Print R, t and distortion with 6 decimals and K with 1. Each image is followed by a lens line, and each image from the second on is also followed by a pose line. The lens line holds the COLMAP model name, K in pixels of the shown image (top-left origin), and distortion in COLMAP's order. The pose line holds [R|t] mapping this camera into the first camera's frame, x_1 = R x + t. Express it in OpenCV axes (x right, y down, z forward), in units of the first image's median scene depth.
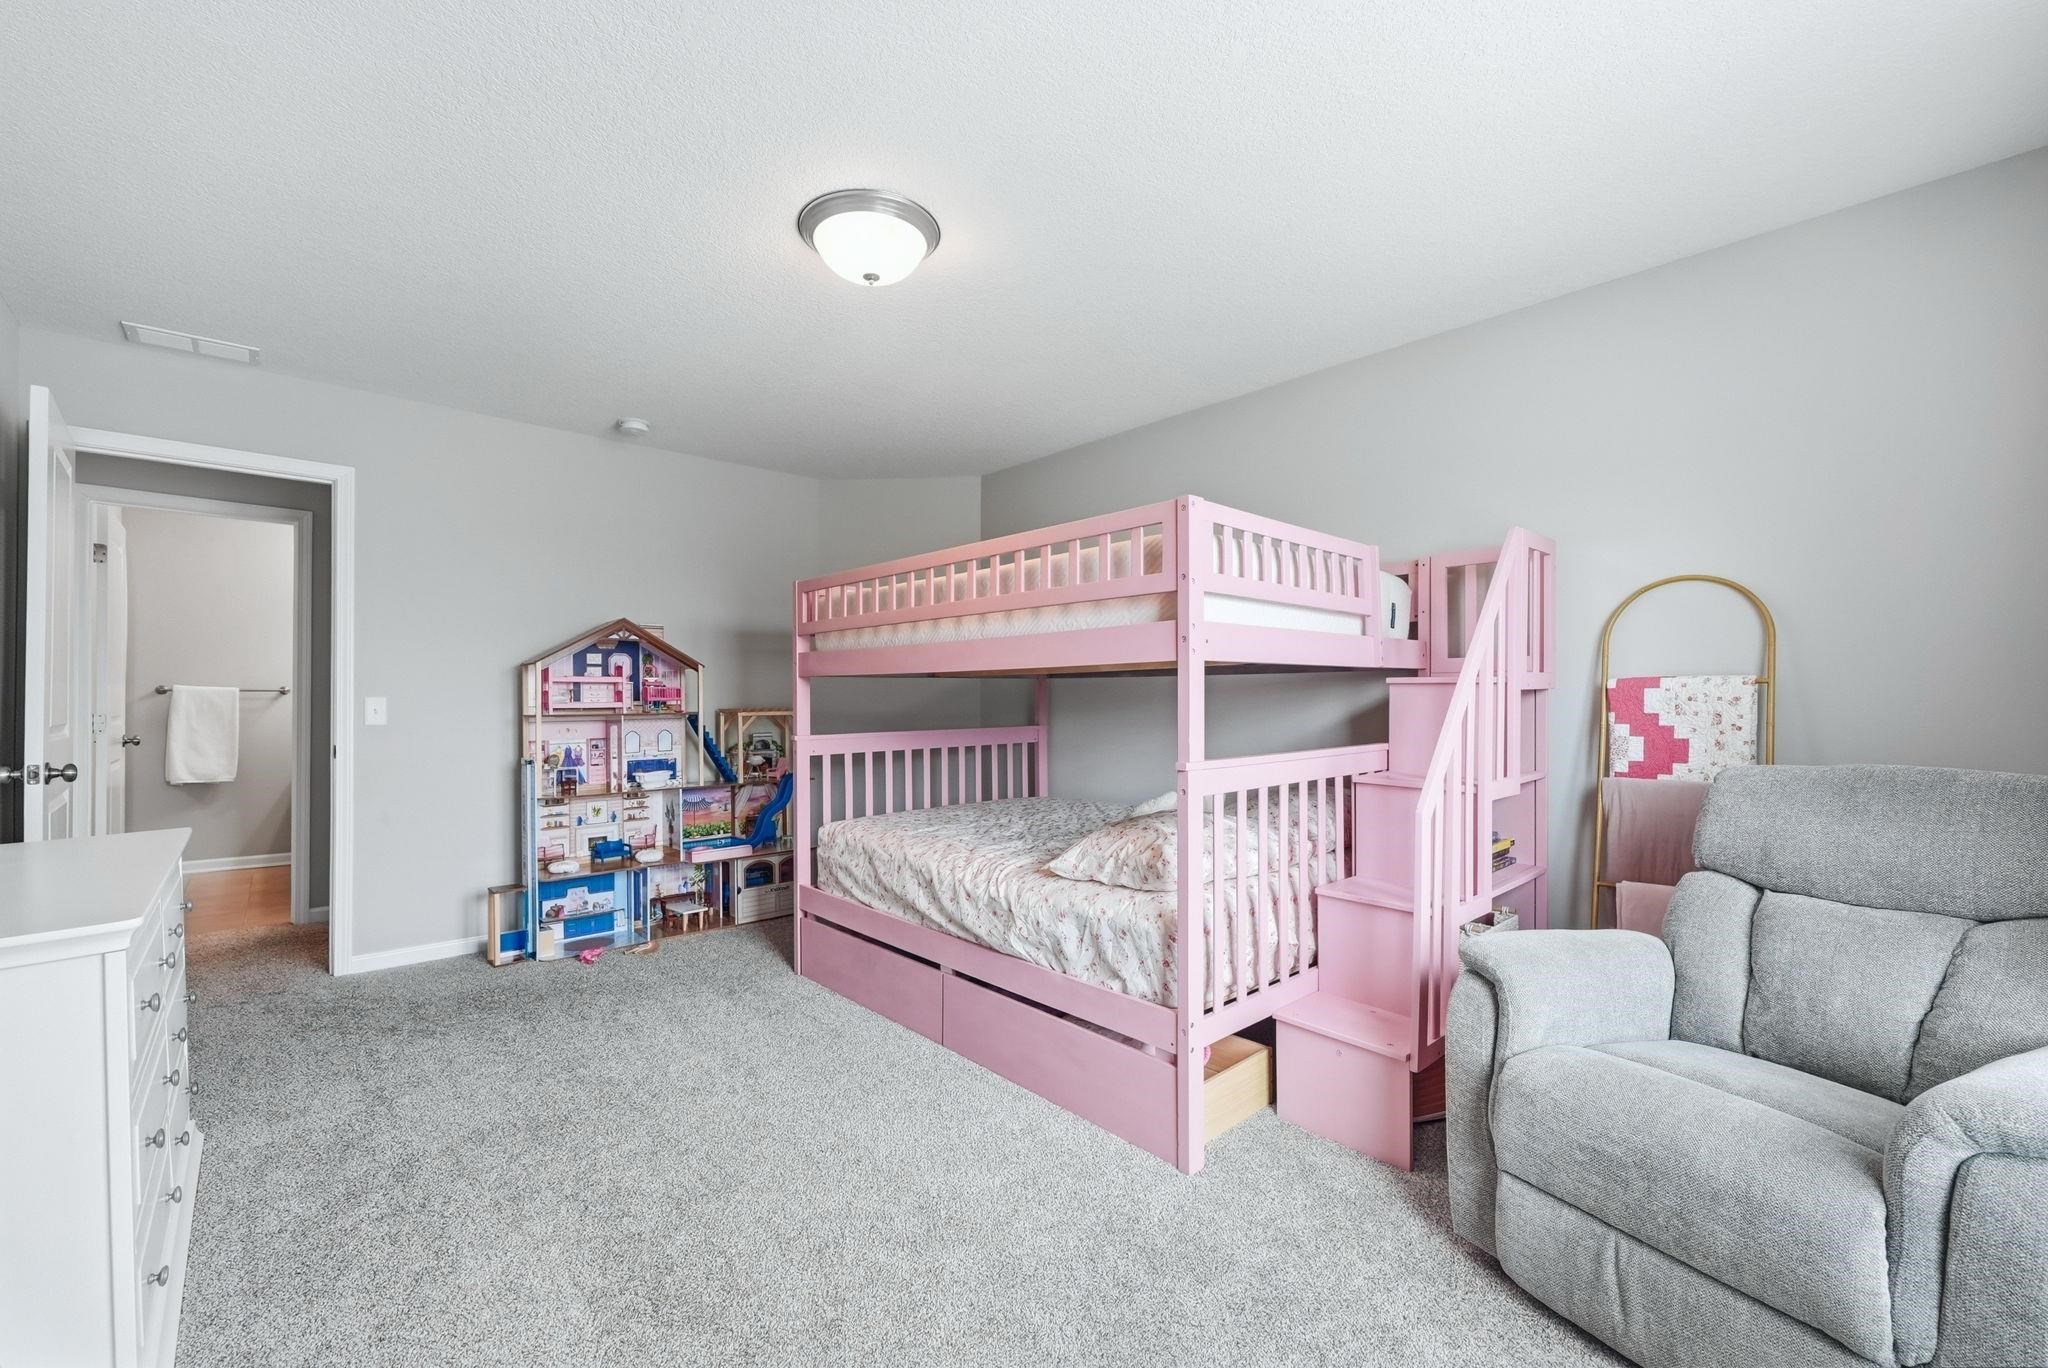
lens RADIAL K [[824.1, 0, 1019.7], [0, 824.1, 689.0], [0, 0, 1]] dist [-0.002418, 0.000176]
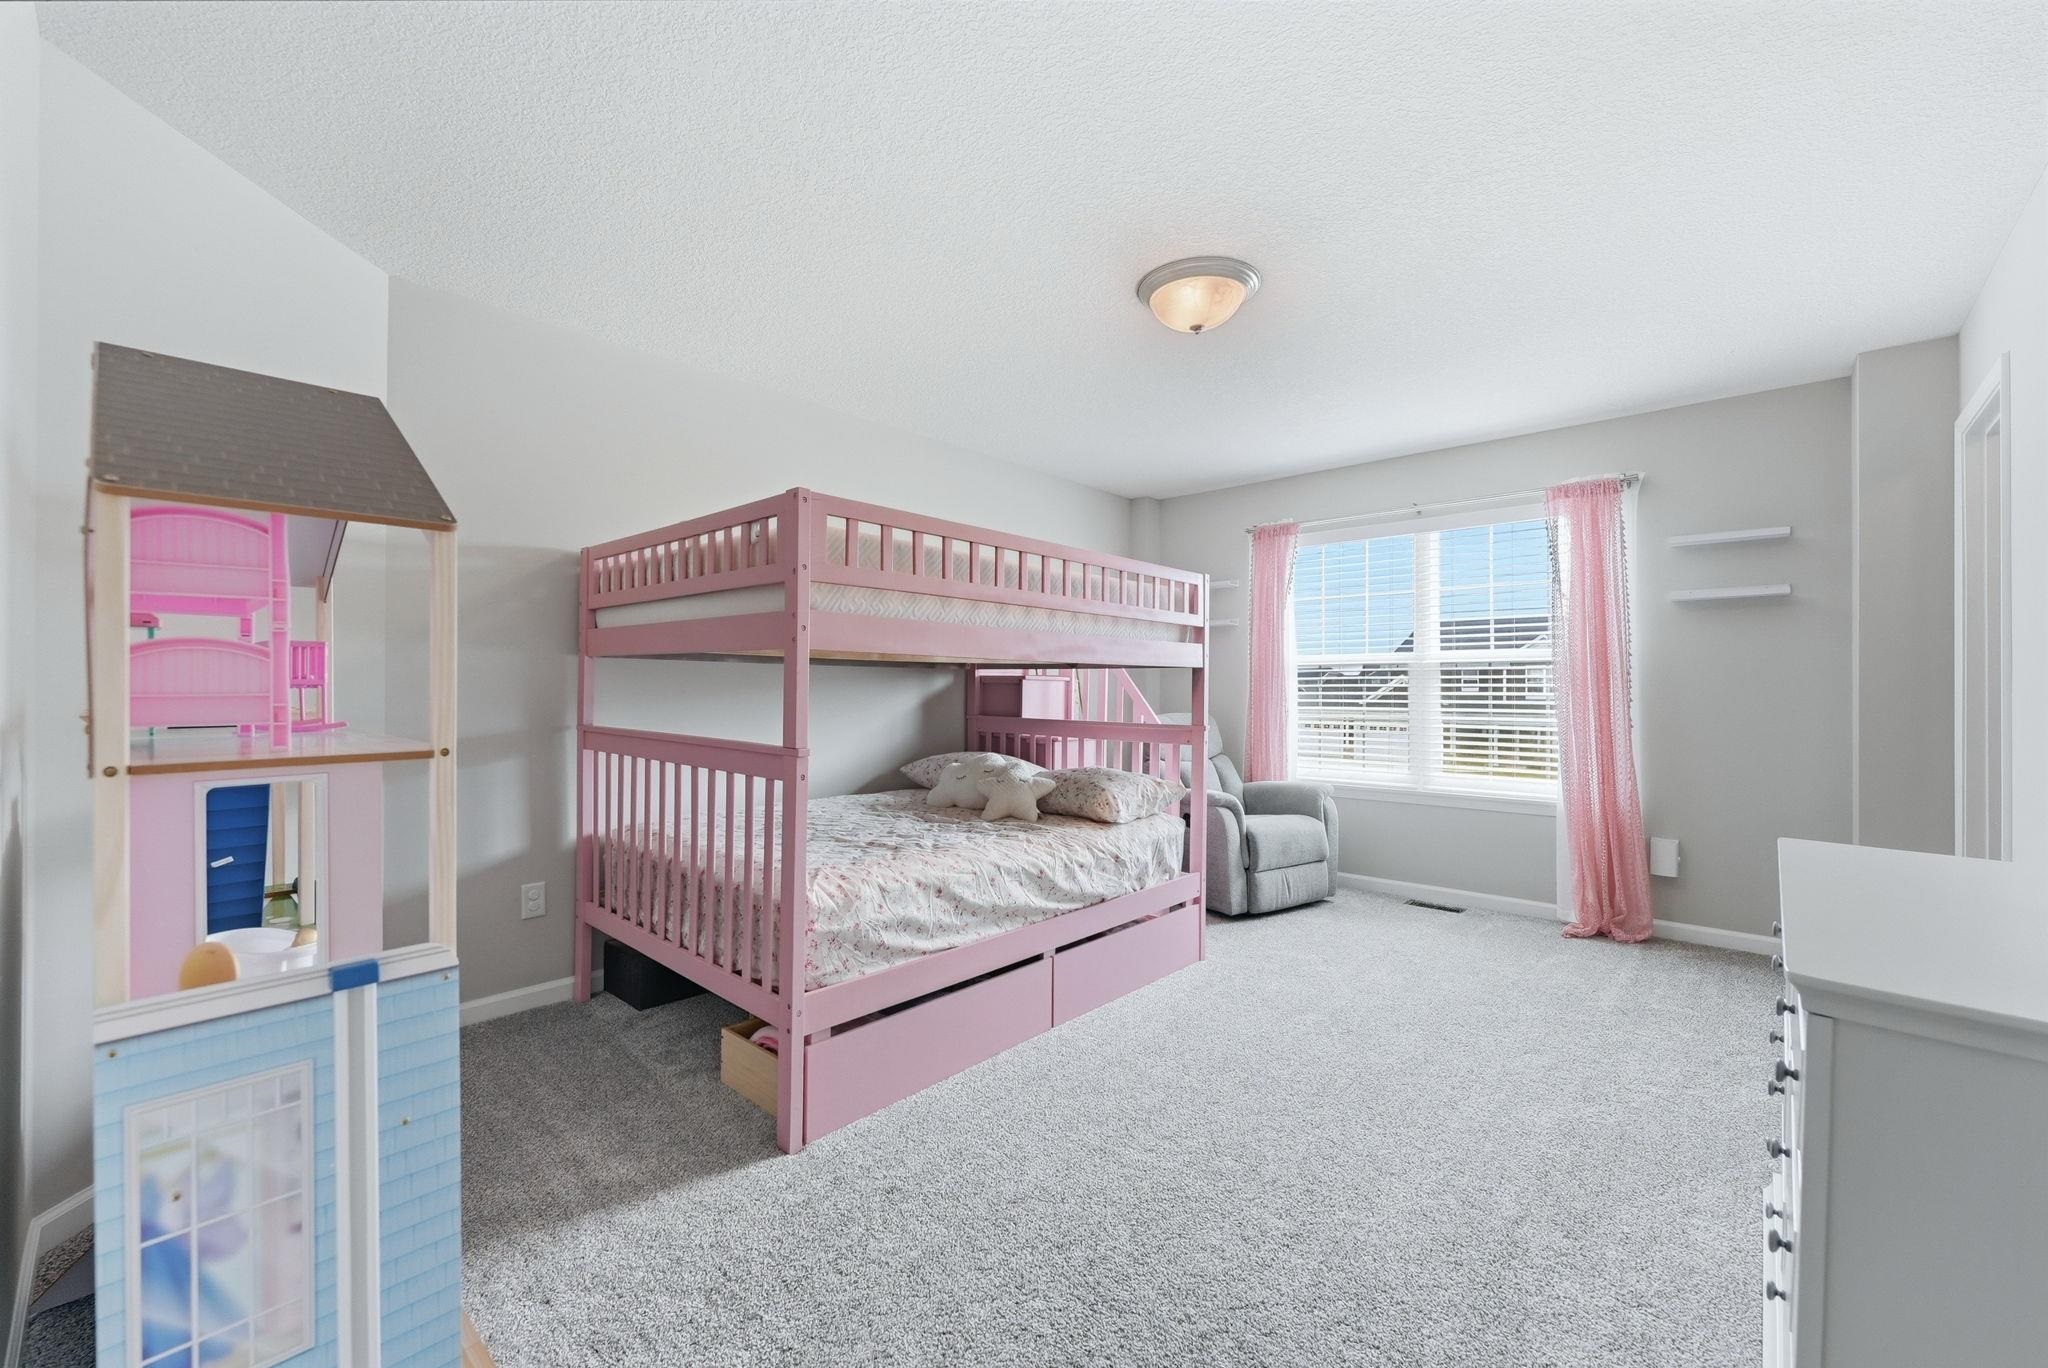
lens RADIAL K [[824.1, 0, 1019.7], [0, 824.1, 689.0], [0, 0, 1]] dist [-0.002418, 0.000176]
pose [[-0.083684, -0.000836, 0.996492, -1.043277], [-0.015353, 0.999882, -0.000451, 0.014350], [-0.996374, -0.015337, -0.083687, 1.067633]]
